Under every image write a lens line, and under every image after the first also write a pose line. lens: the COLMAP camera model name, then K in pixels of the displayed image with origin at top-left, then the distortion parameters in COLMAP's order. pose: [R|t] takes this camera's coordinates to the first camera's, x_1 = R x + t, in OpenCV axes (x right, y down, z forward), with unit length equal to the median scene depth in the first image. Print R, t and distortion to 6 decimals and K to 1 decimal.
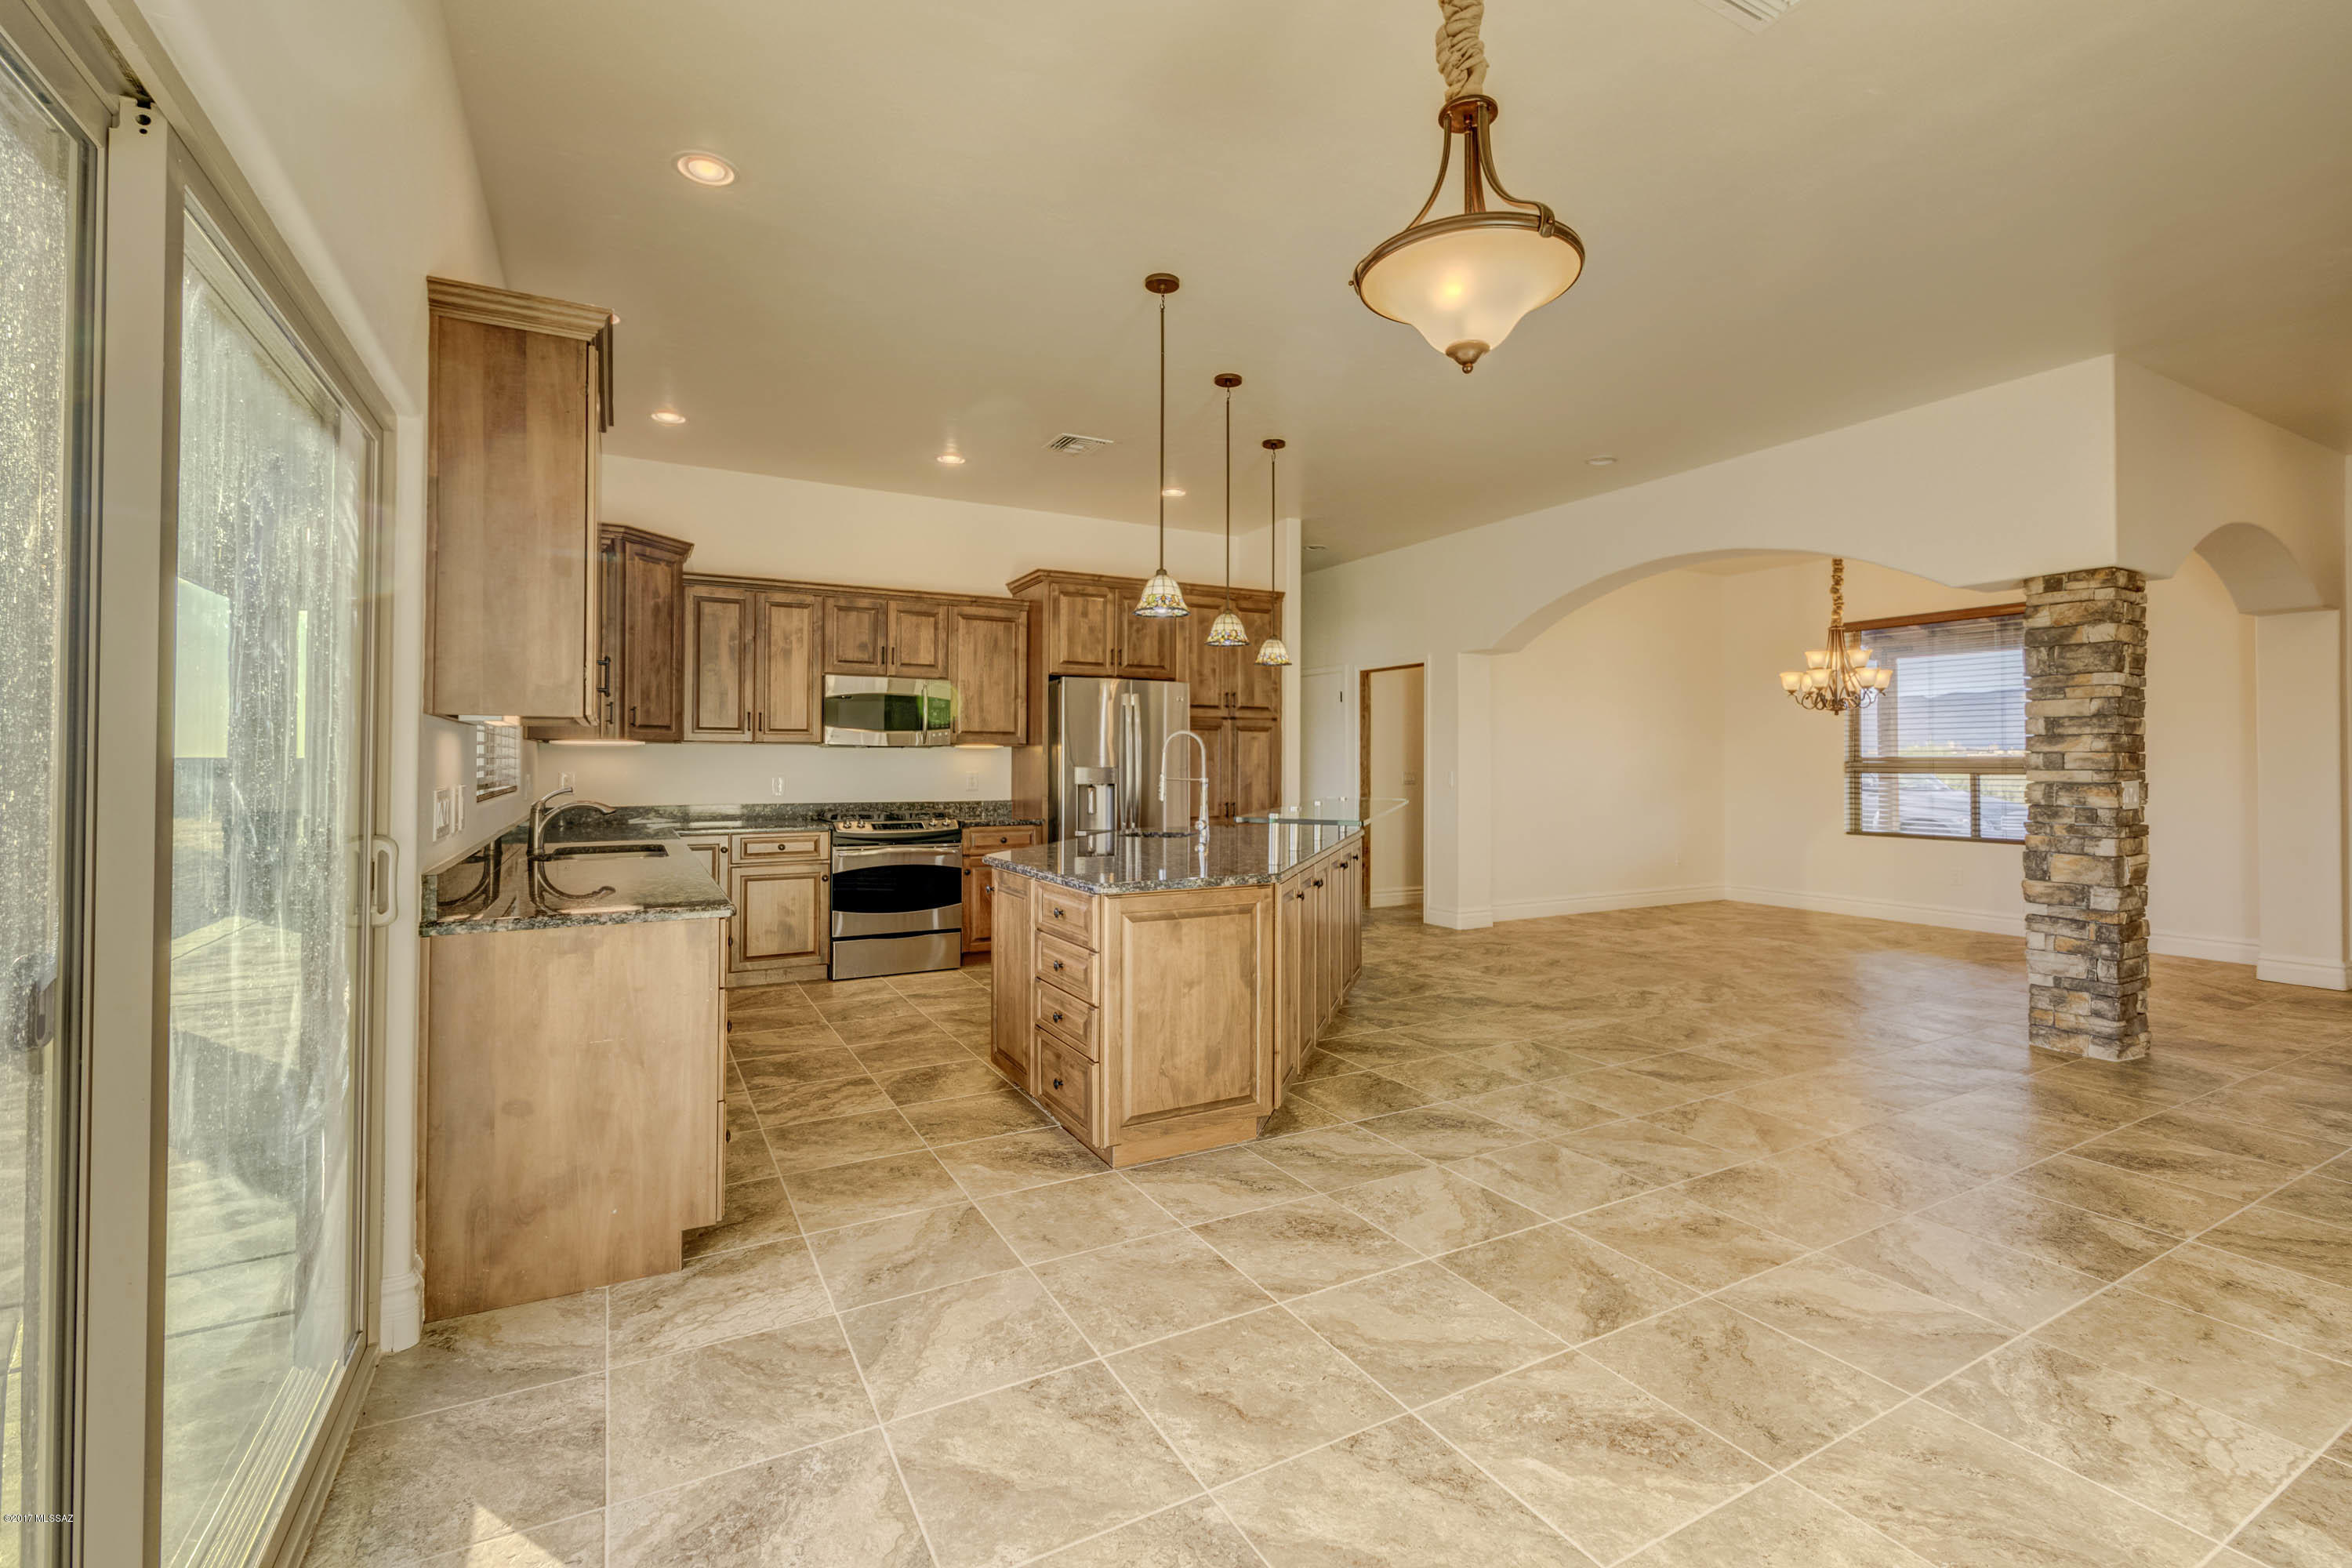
lens RADIAL K [[1036.3, 0, 1194.7], [0, 1036.3, 750.1], [0, 0, 1]] dist [-0.002049, 0.000160]
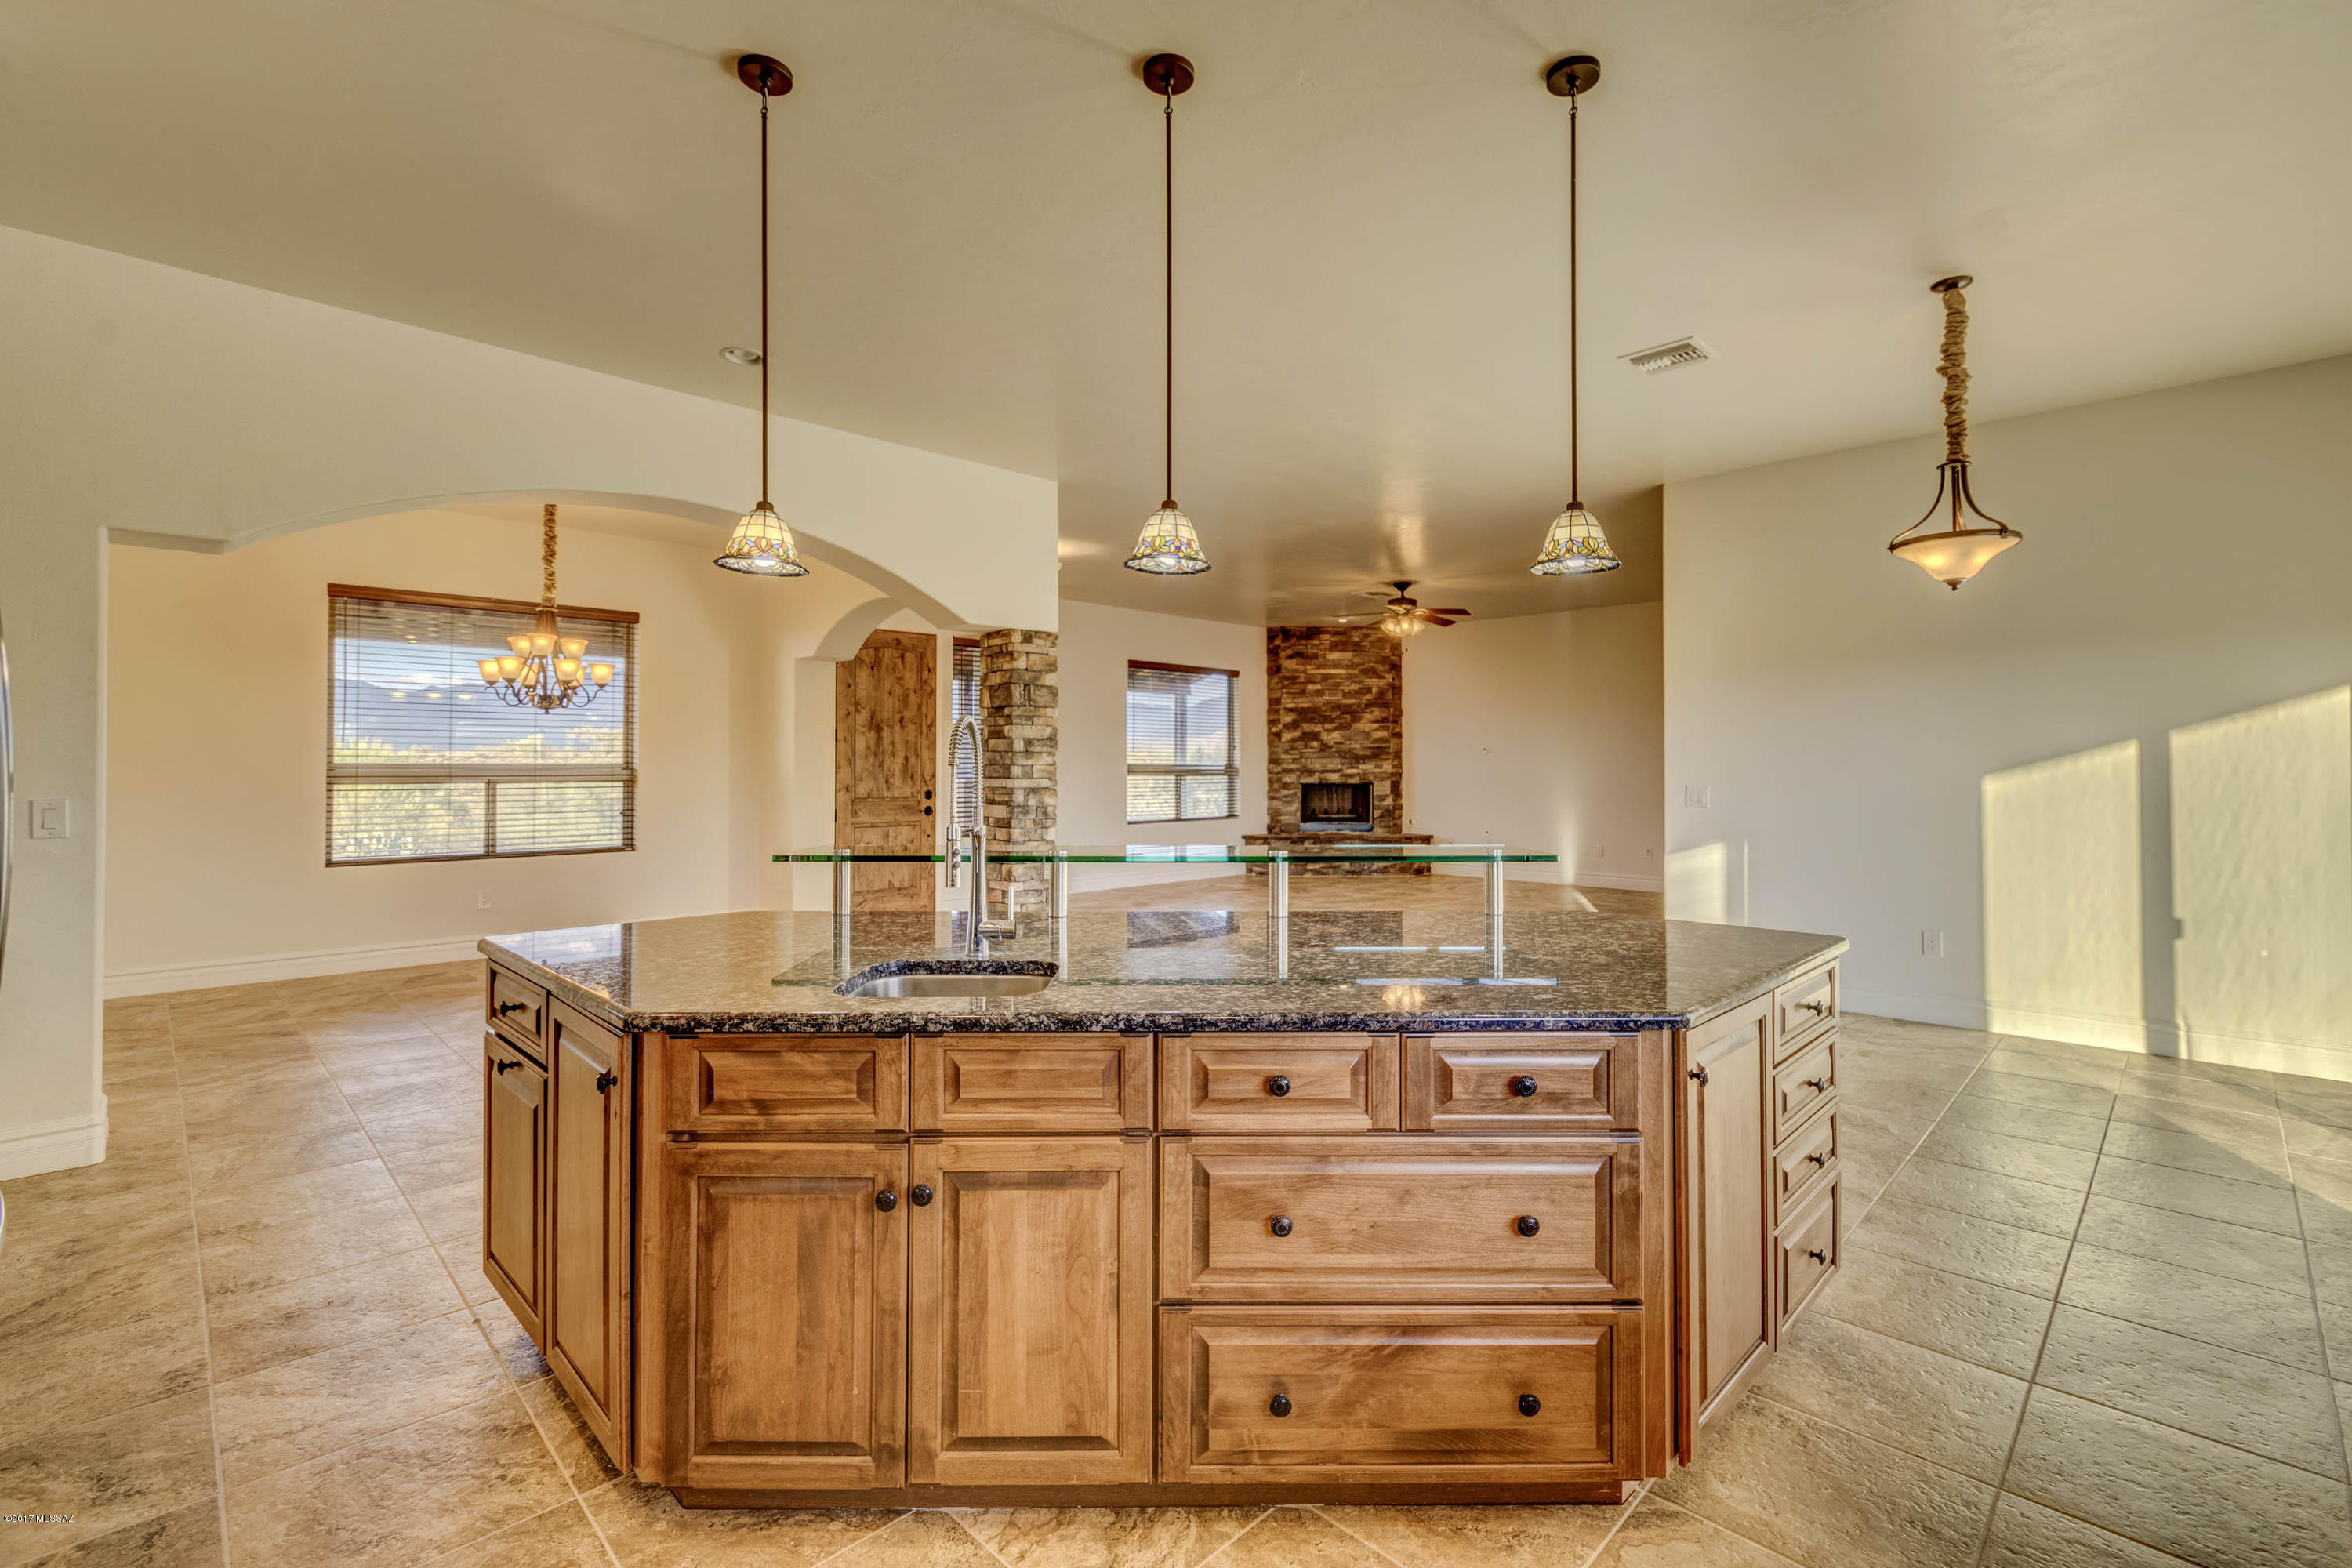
lens RADIAL K [[1036.3, 0, 1194.7], [0, 1036.3, 750.1], [0, 0, 1]] dist [-0.002049, 0.000160]
pose [[-0.279457, 0.012568, 0.960076, -0.391088], [-0.012196, 0.999787, -0.016637, 0.002026], [-0.960081, -0.016359, -0.279244, 0.913027]]
